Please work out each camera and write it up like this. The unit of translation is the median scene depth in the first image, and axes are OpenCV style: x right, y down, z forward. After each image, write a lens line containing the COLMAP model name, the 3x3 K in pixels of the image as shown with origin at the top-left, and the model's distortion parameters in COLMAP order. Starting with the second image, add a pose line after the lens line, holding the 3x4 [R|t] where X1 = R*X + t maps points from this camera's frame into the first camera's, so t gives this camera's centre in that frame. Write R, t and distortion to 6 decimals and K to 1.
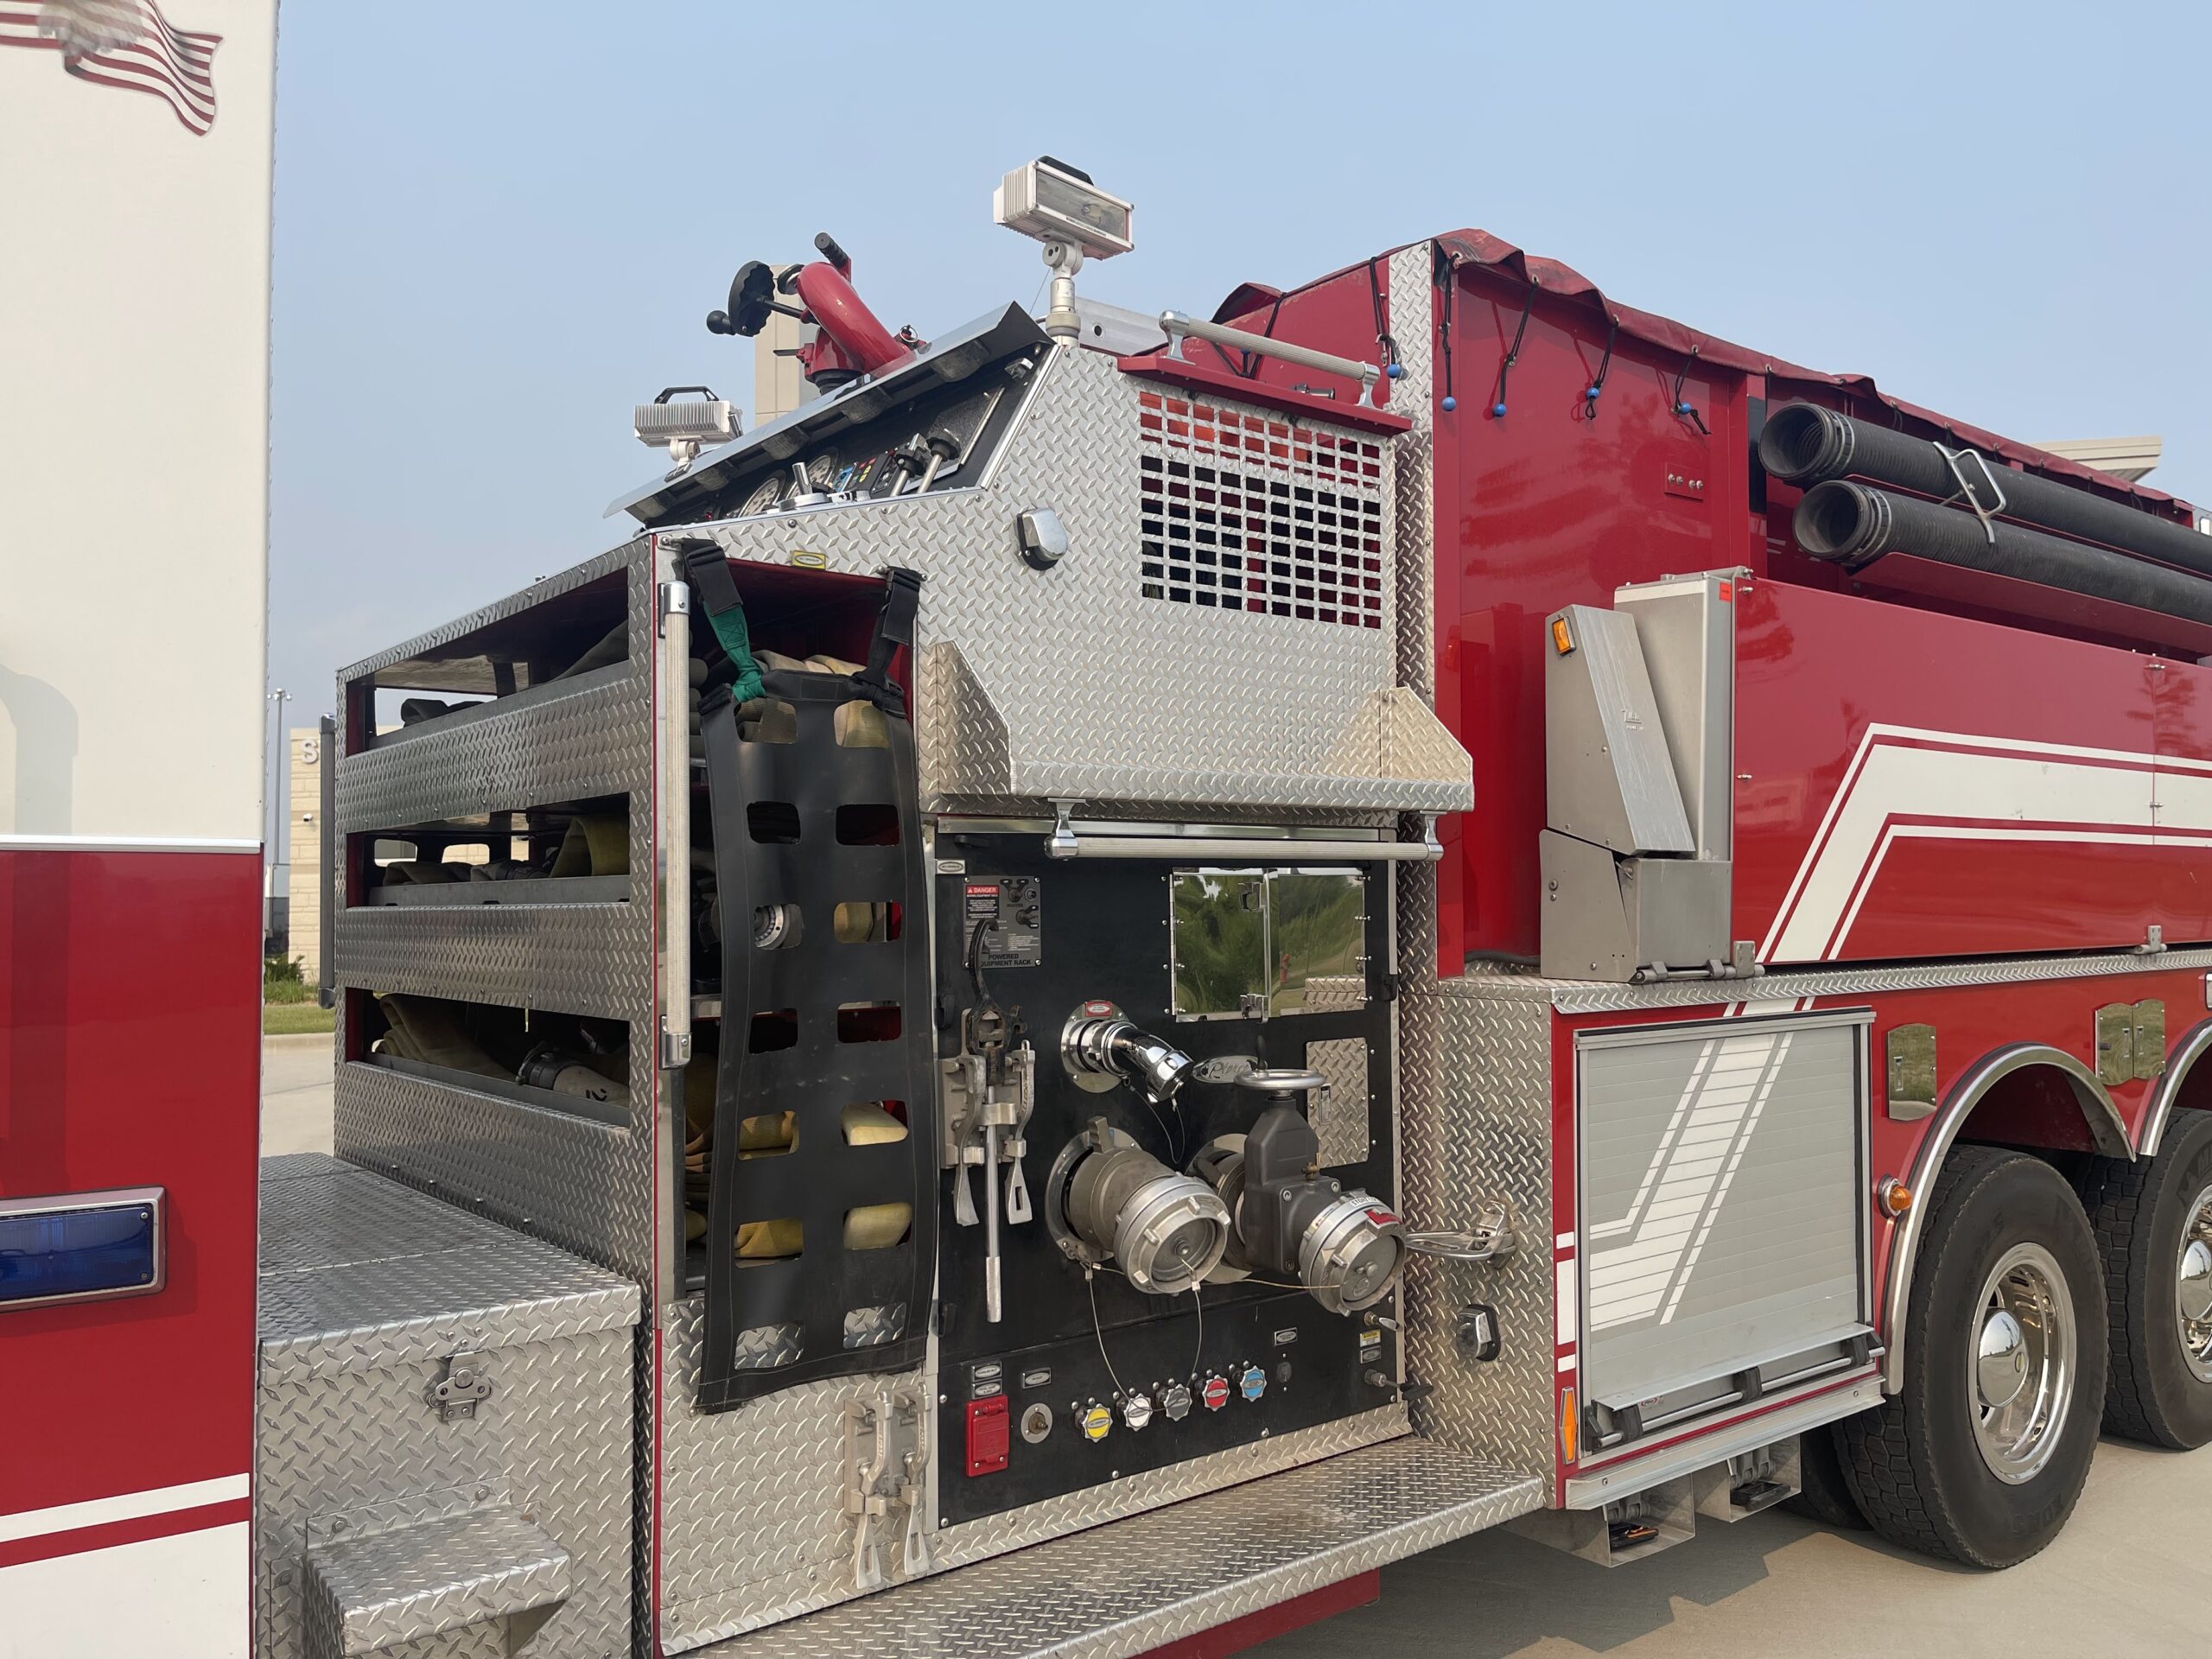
lens RADIAL K [[1656.5, 0, 1102.7], [0, 1656.5, 876.3], [0, 0, 1]] dist [0.047466, -0.003493]
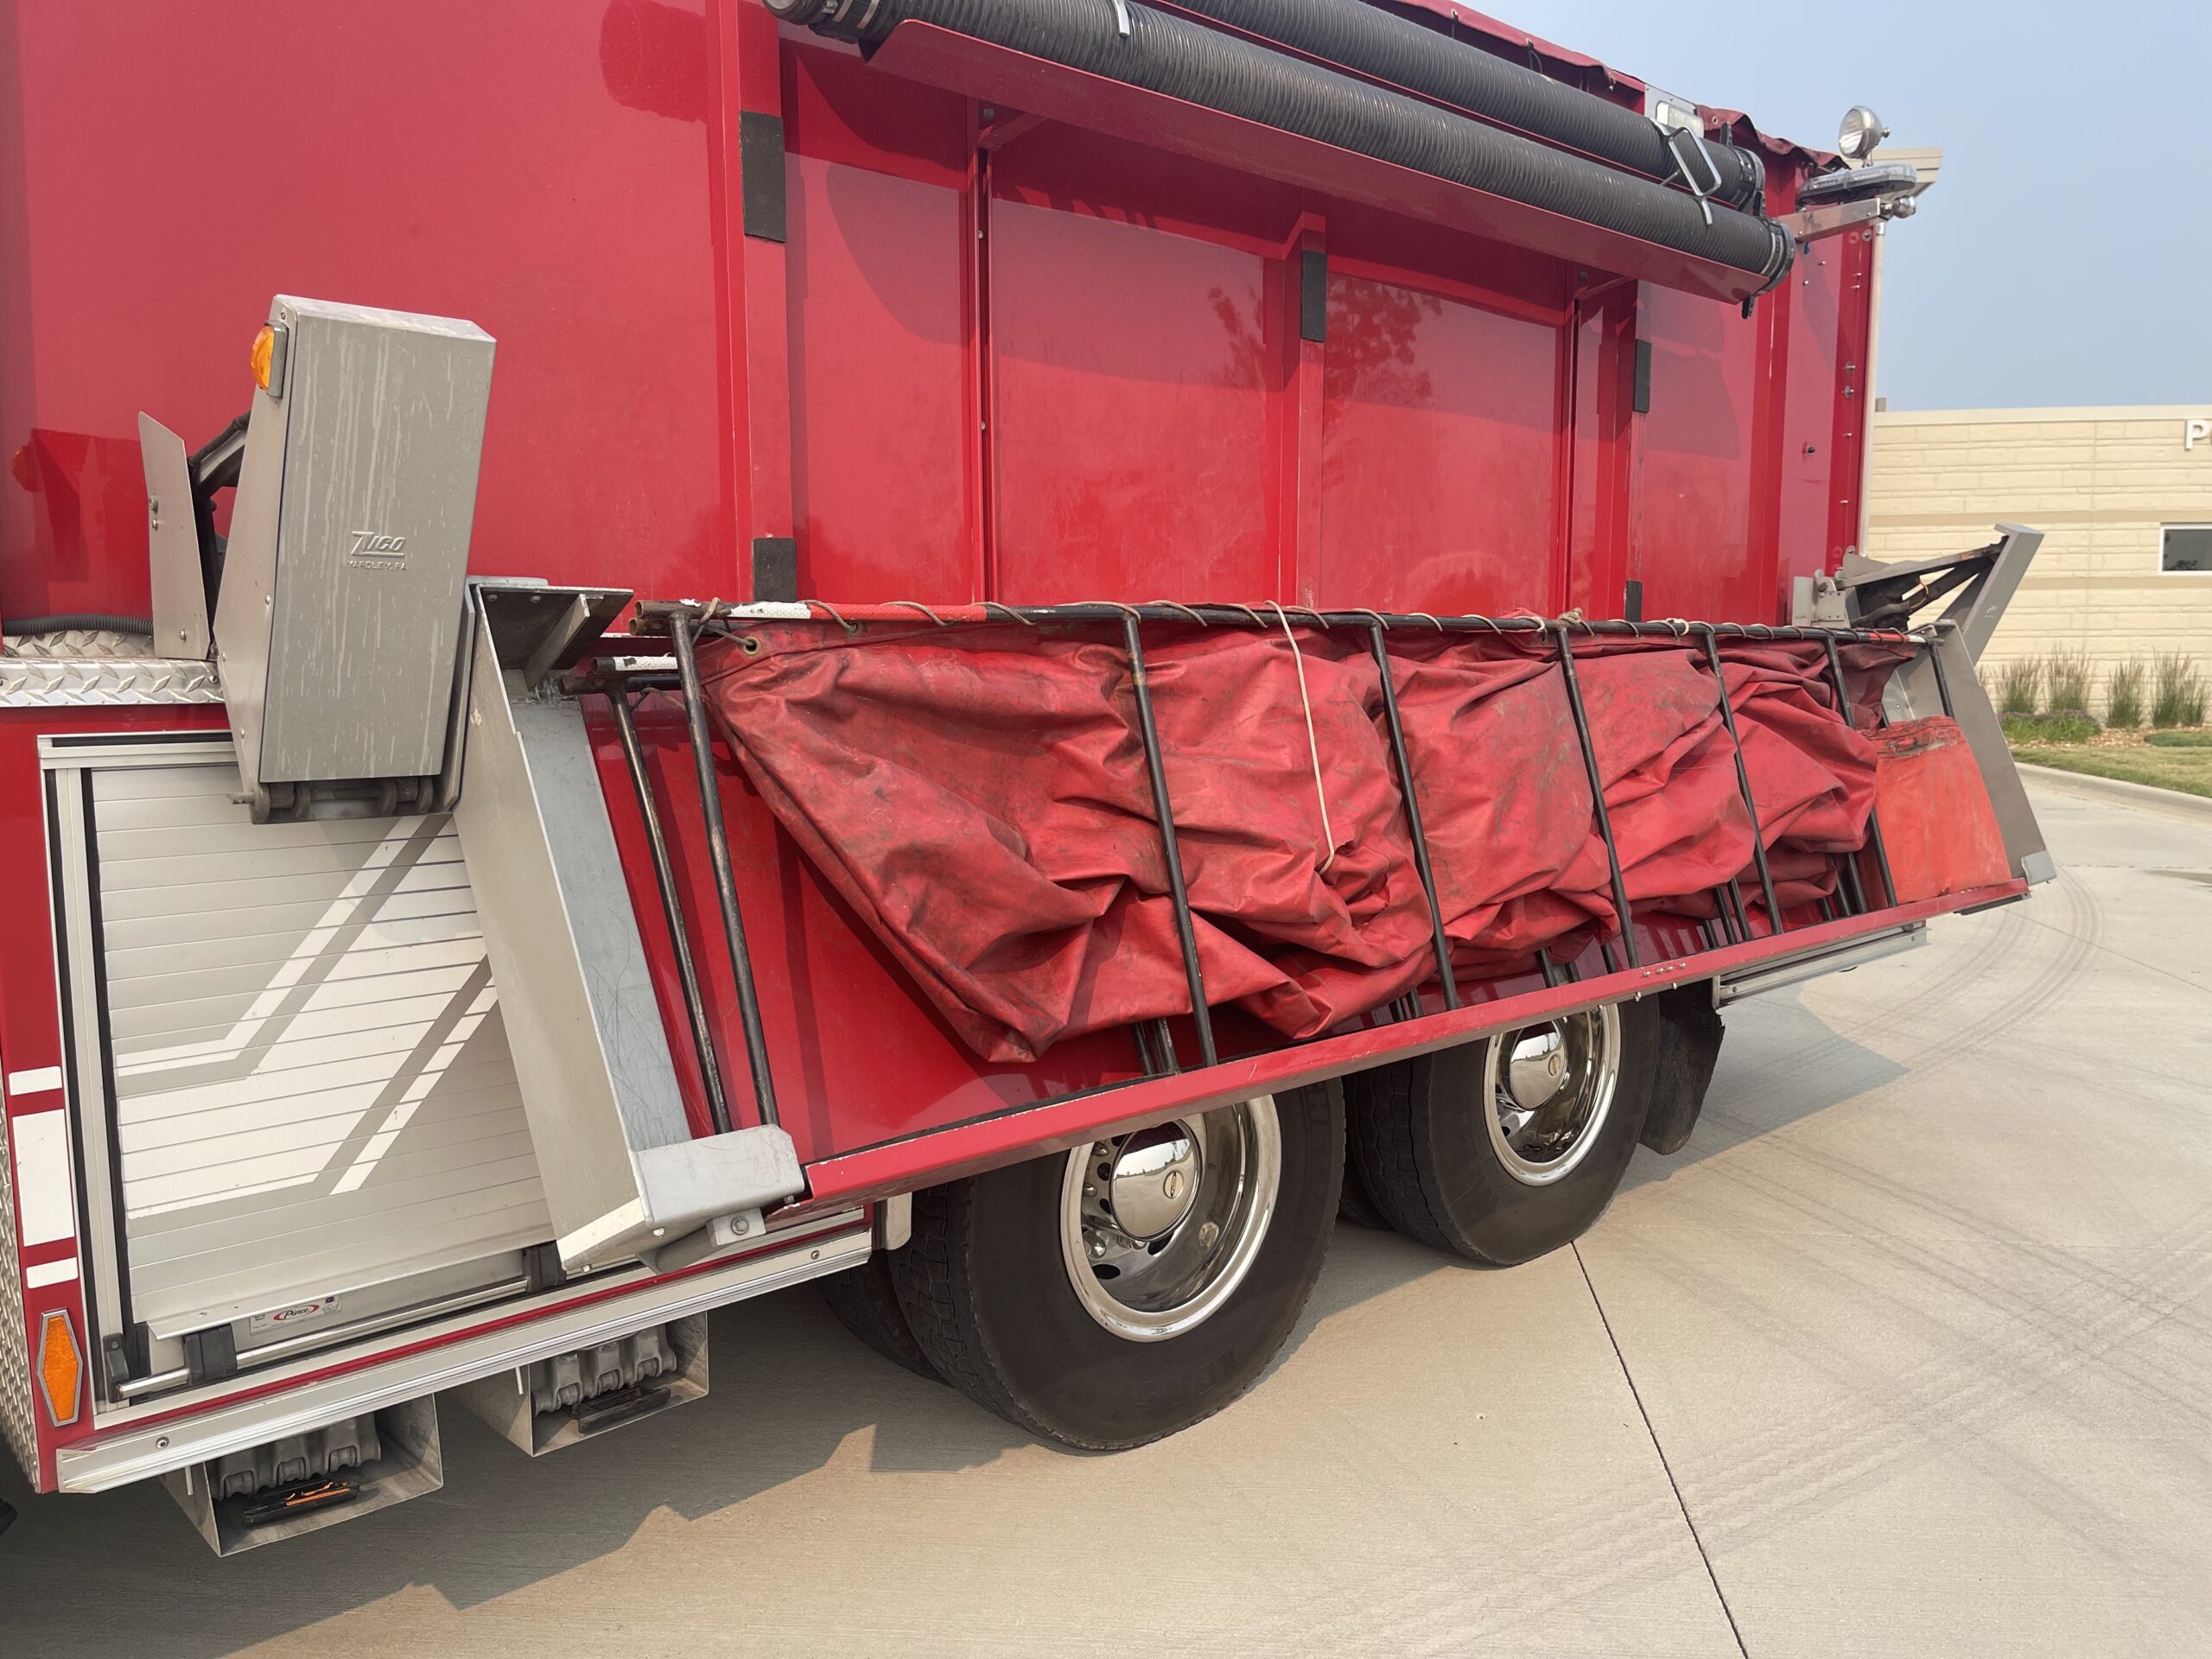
lens RADIAL K [[1667.6, 0, 1106.0], [0, 1667.6, 829.5], [0, 0, 1]] dist [0.013533, -0.033574]
pose [[0.997560, 0.002201, 0.069778, 0.574979], [-0.011238, 0.991531, 0.129383, 0.040923], [-0.068902, -0.129851, 0.989137, 0.353166]]
